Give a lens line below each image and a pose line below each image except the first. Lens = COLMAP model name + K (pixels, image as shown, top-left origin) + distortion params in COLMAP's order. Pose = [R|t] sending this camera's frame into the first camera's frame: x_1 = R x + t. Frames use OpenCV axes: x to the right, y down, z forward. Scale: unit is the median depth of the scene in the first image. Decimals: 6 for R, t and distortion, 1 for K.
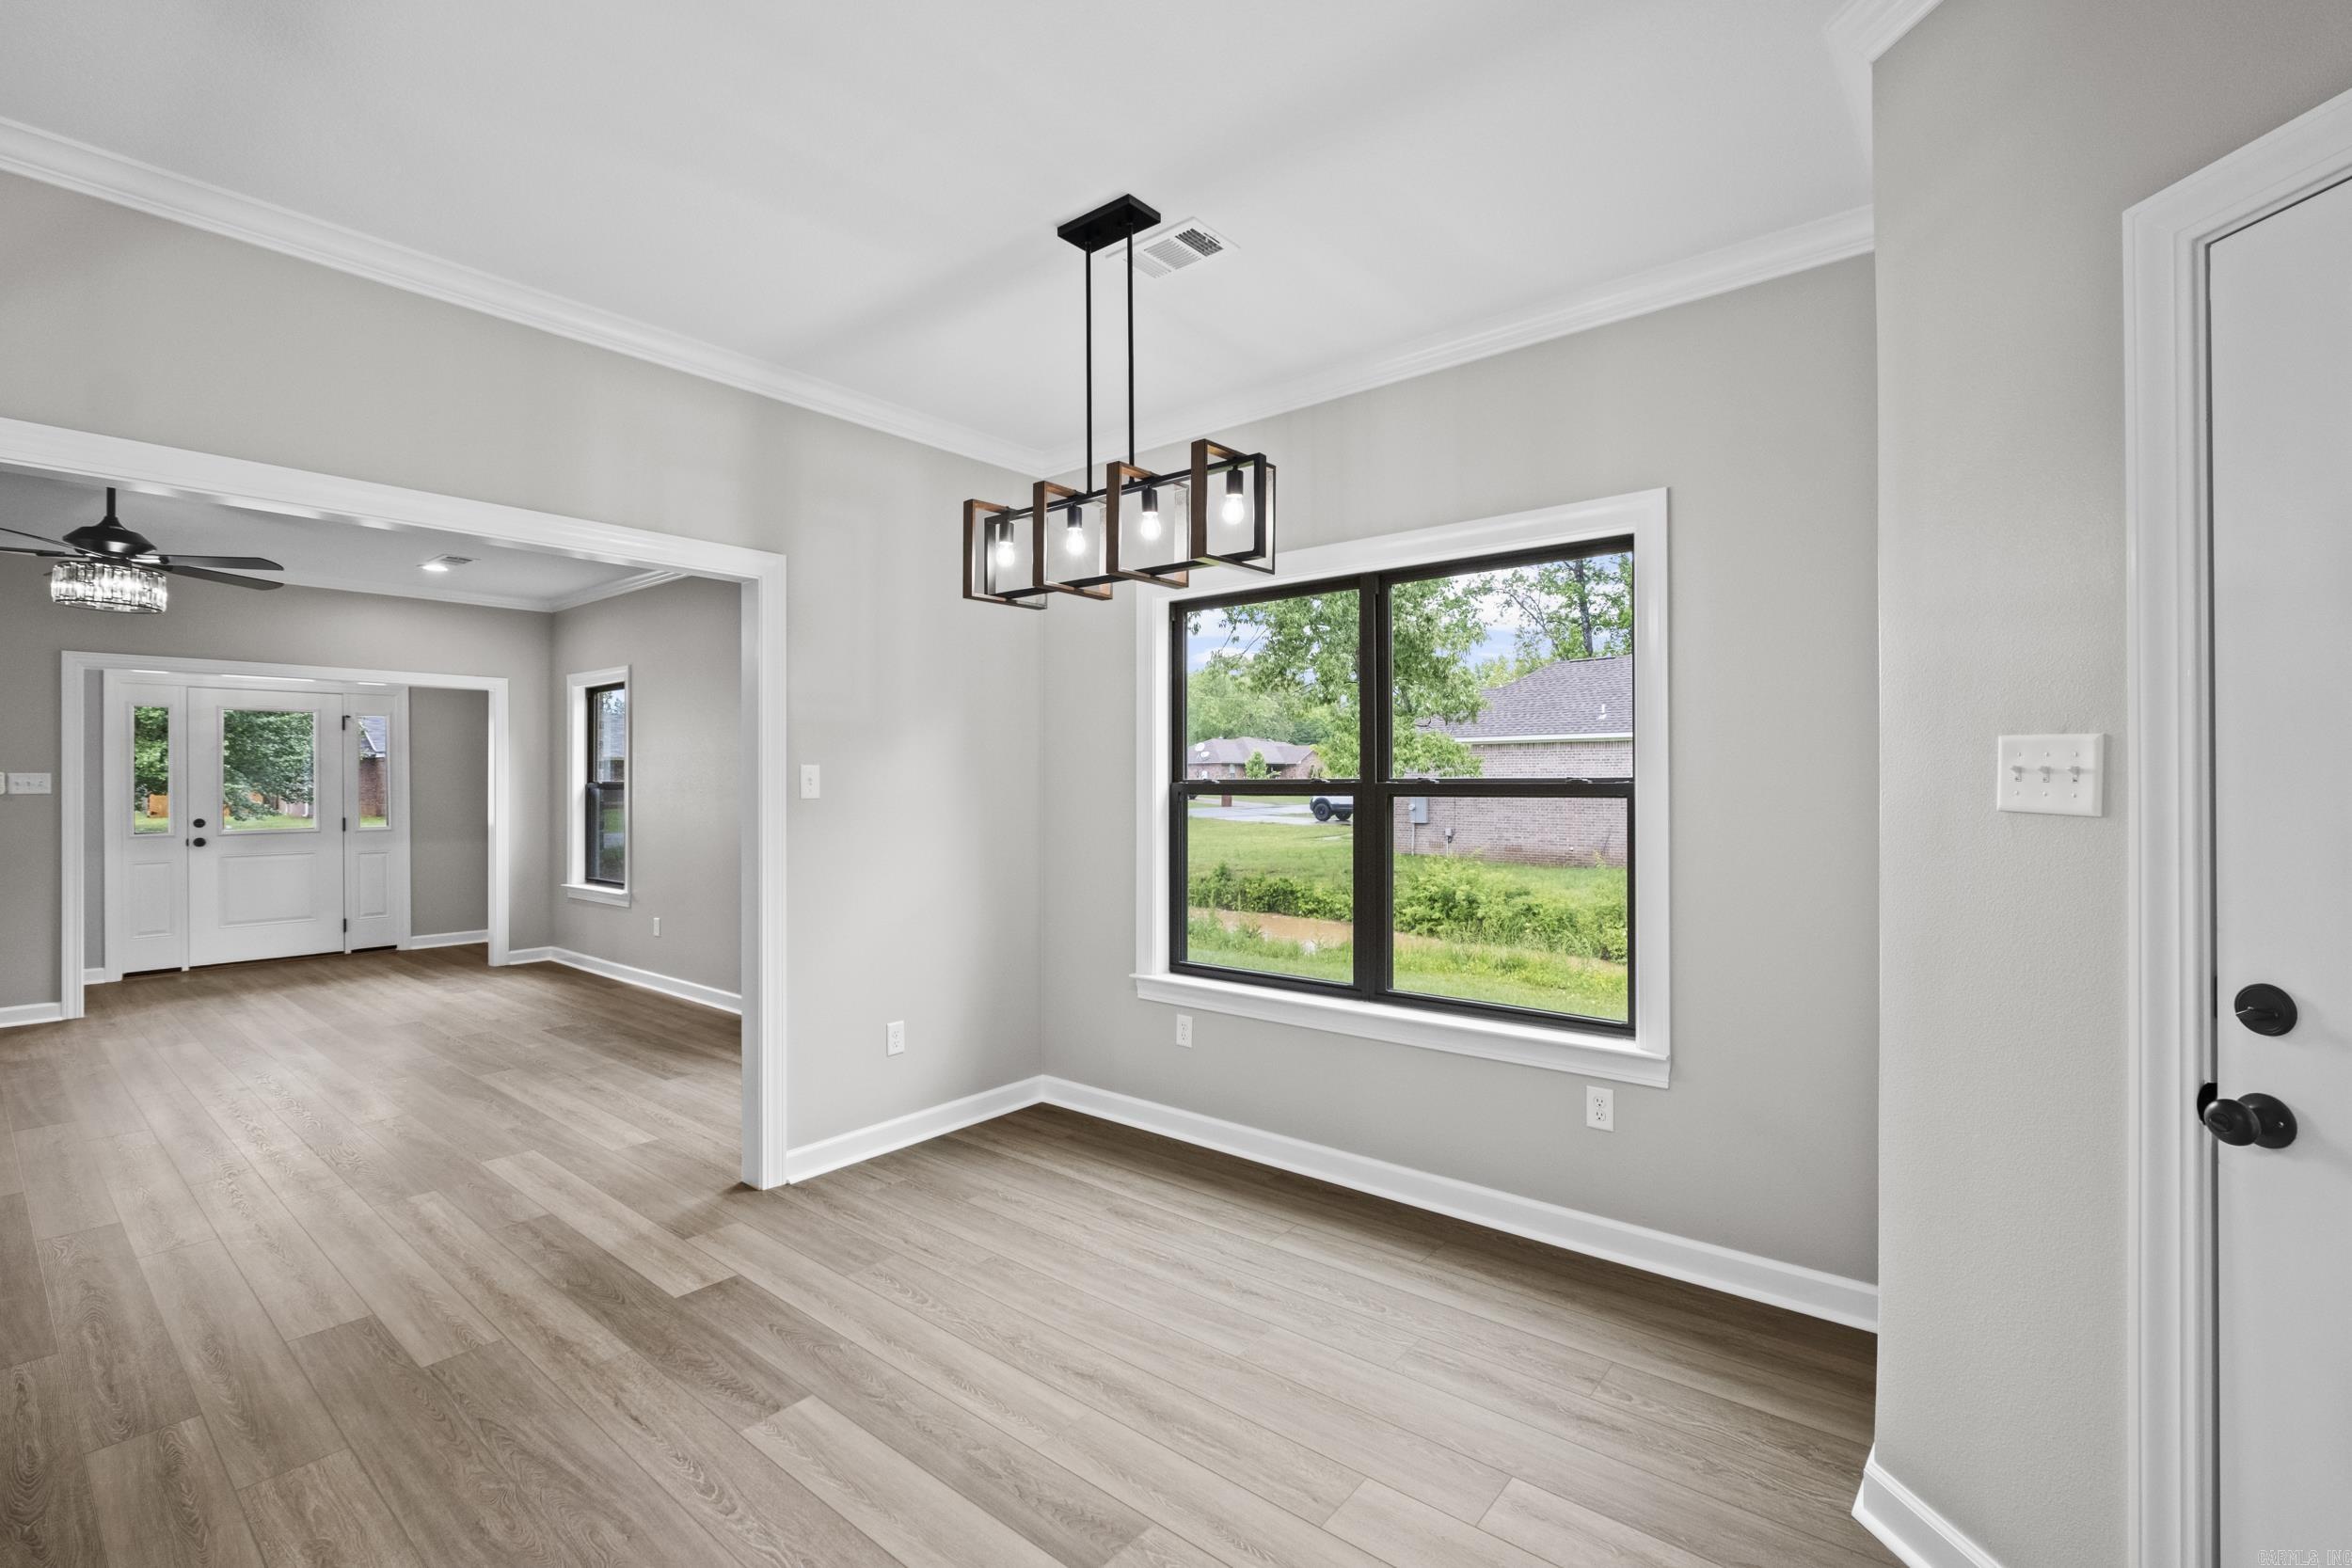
lens RADIAL K [[1037.4, 0, 1154.9], [0, 1037.4, 778.1], [0, 0, 1]] dist [-0.006577, -0.000161]
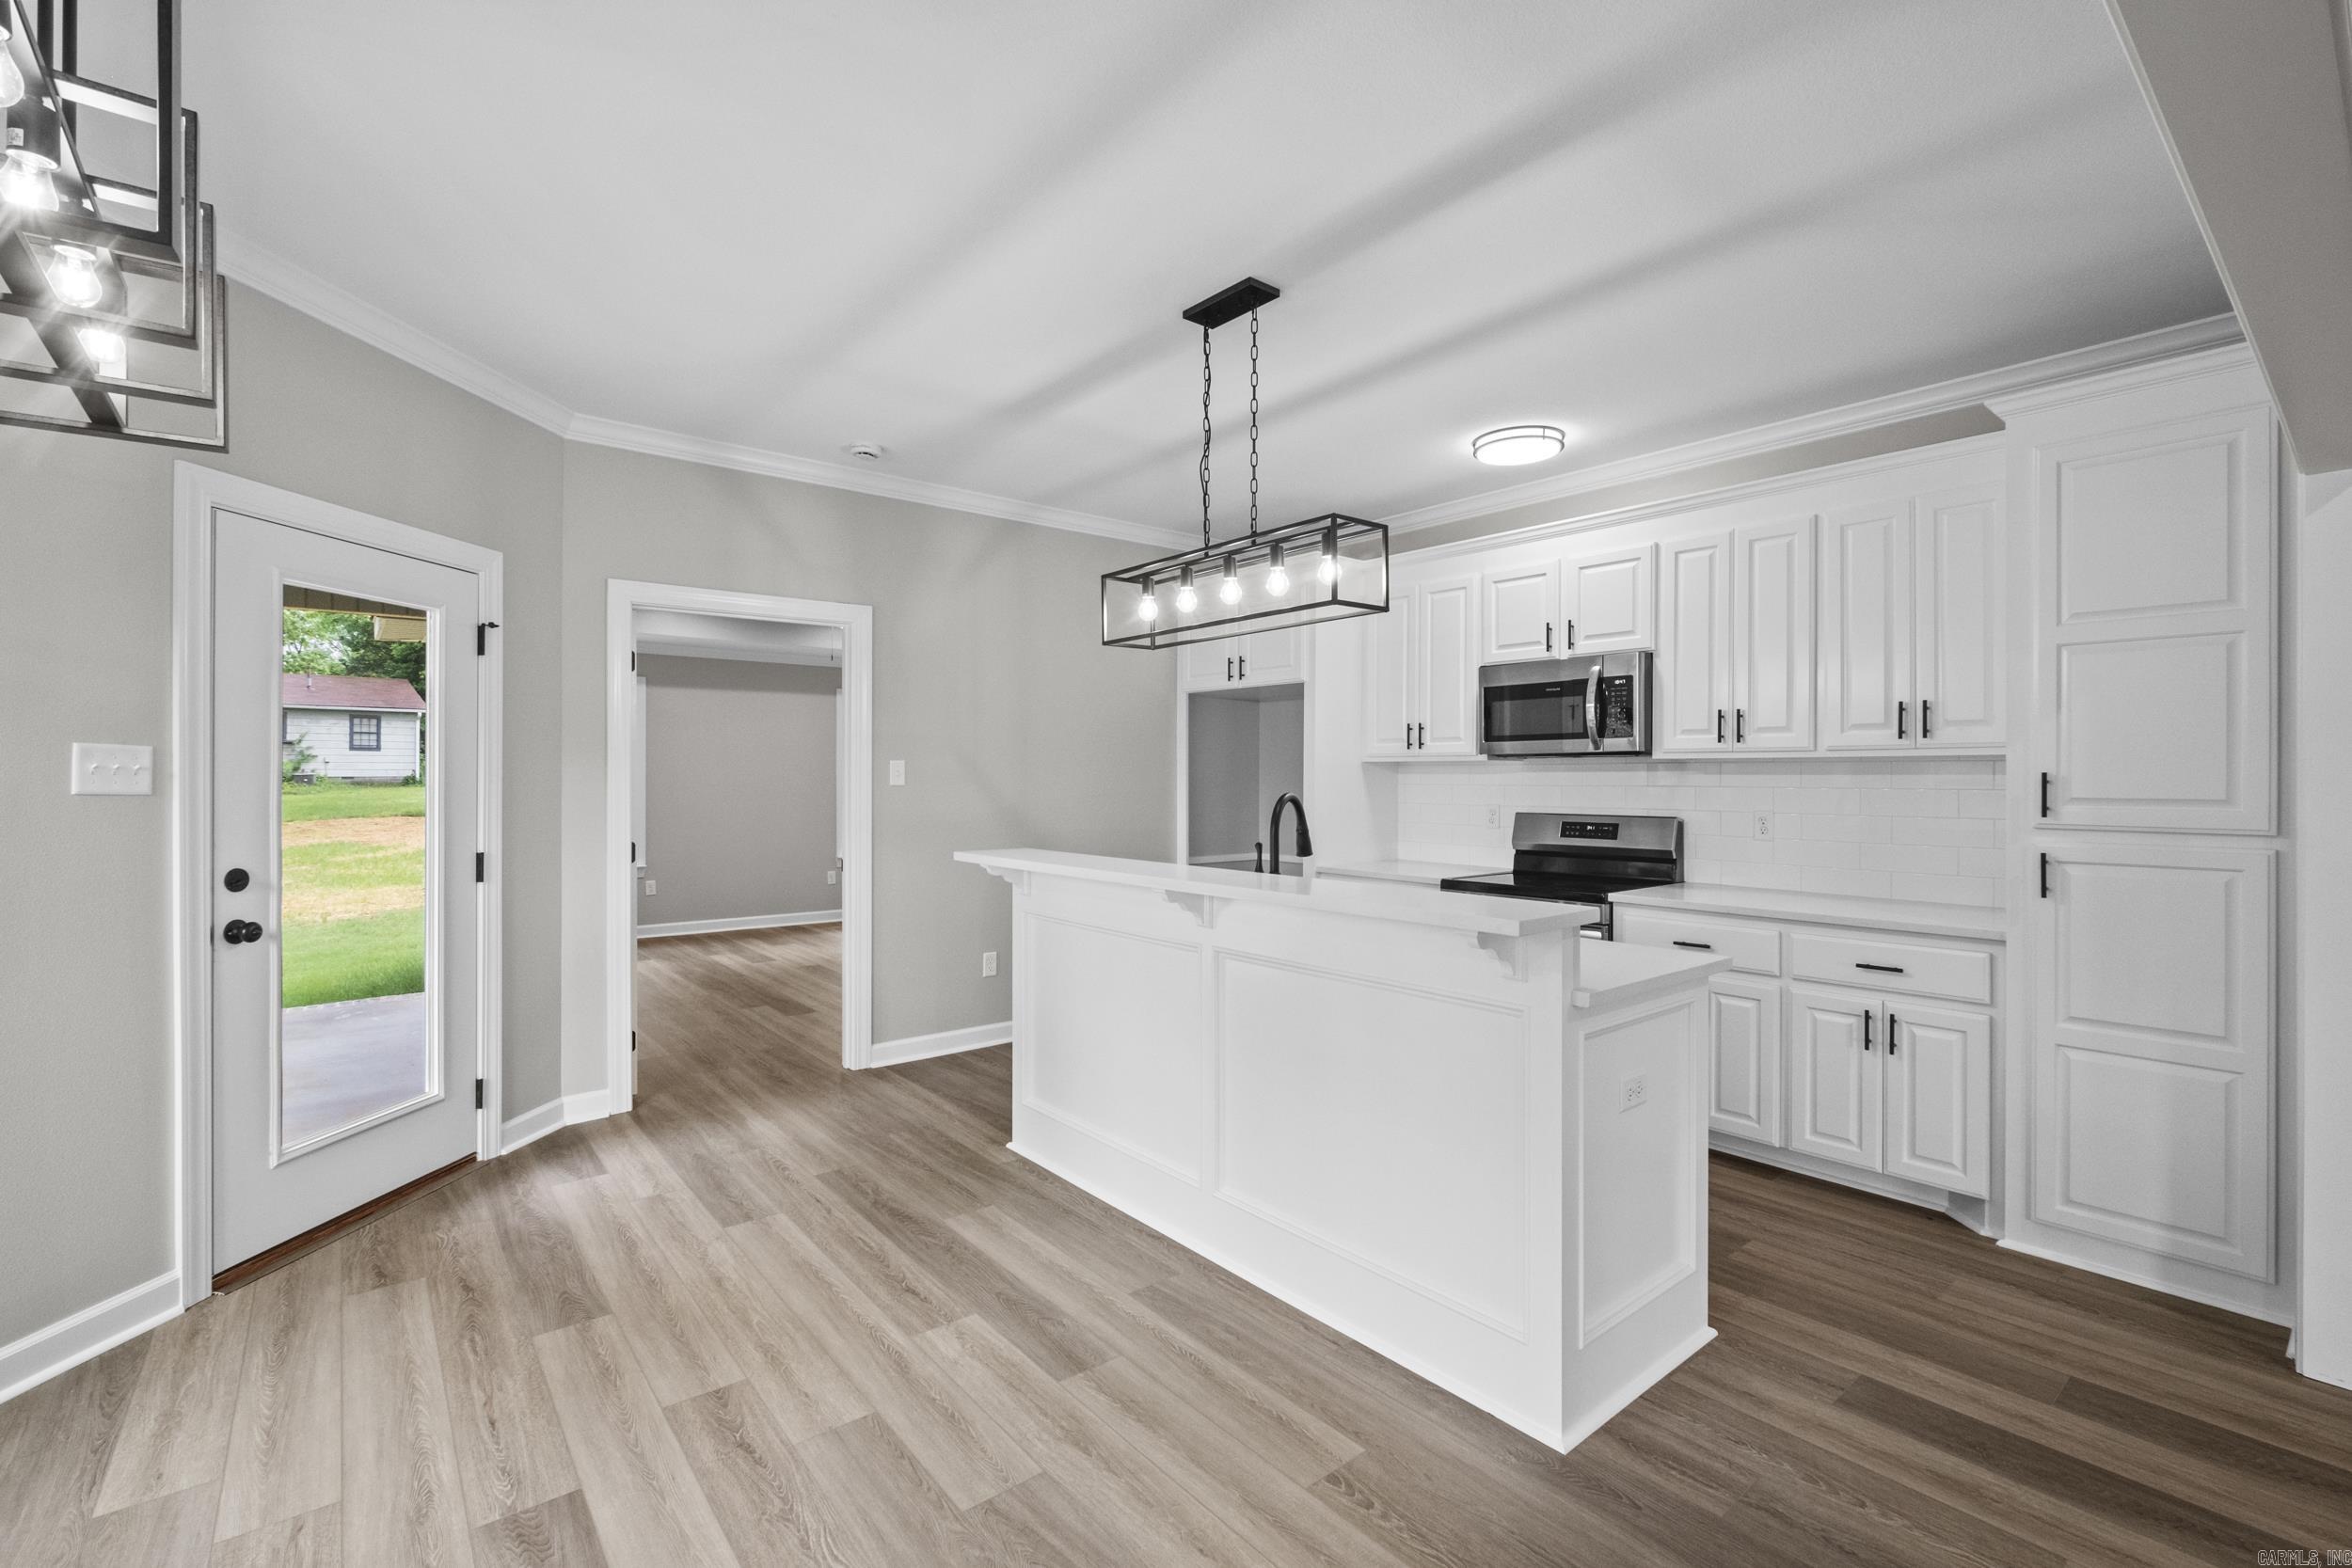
lens RADIAL K [[1018.0, 0, 1165.5], [0, 1018.0, 782.4], [0, 0, 1]] dist [-0.009363, 0.000407]
pose [[-0.981725, -0.000001, 0.190306, -0.354835], [0.000641, 0.999994, 0.003315, 0.003432], [-0.190305, 0.003377, -0.981719, 0.772585]]
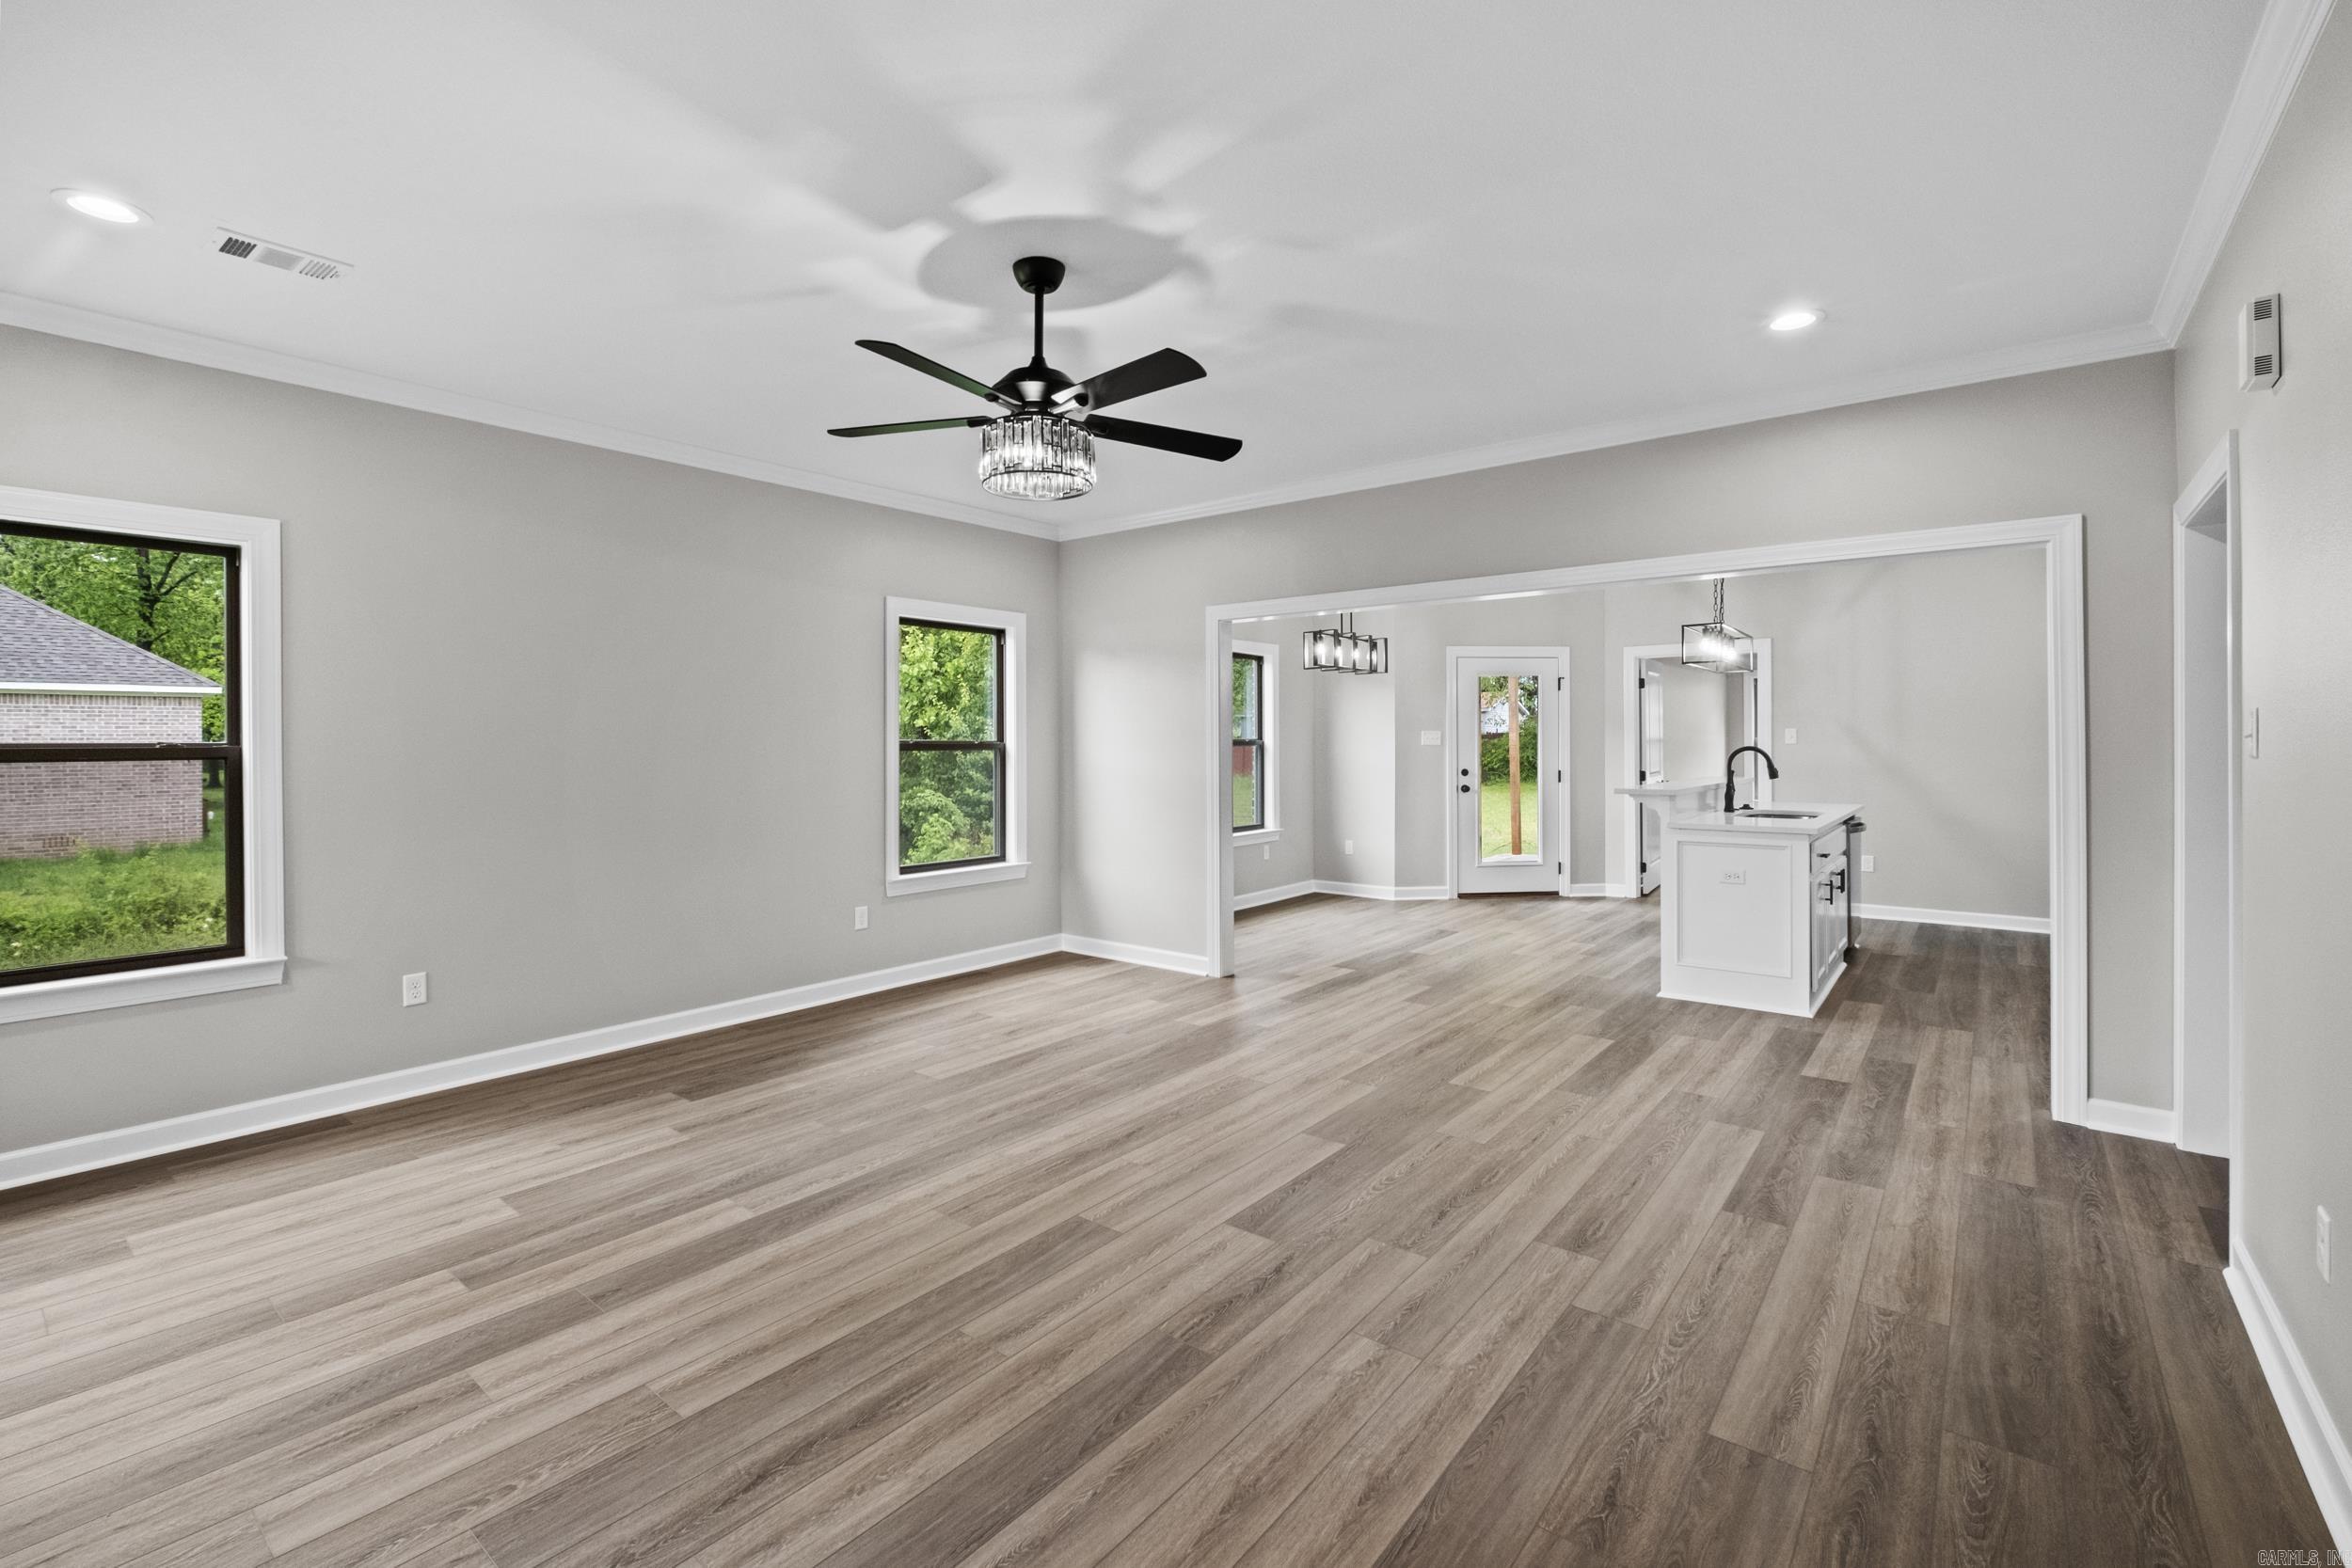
lens RADIAL K [[1035.3, 0, 1161.5], [0, 1035.3, 746.1], [0, 0, 1]] dist [-0.002711, -0.000324]
pose [[-0.018545, -0.002590, 0.999825, -1.664888], [0.002094, 0.999994, 0.002629, 0.007311], [-0.999826, 0.002142, -0.018540, 0.904137]]
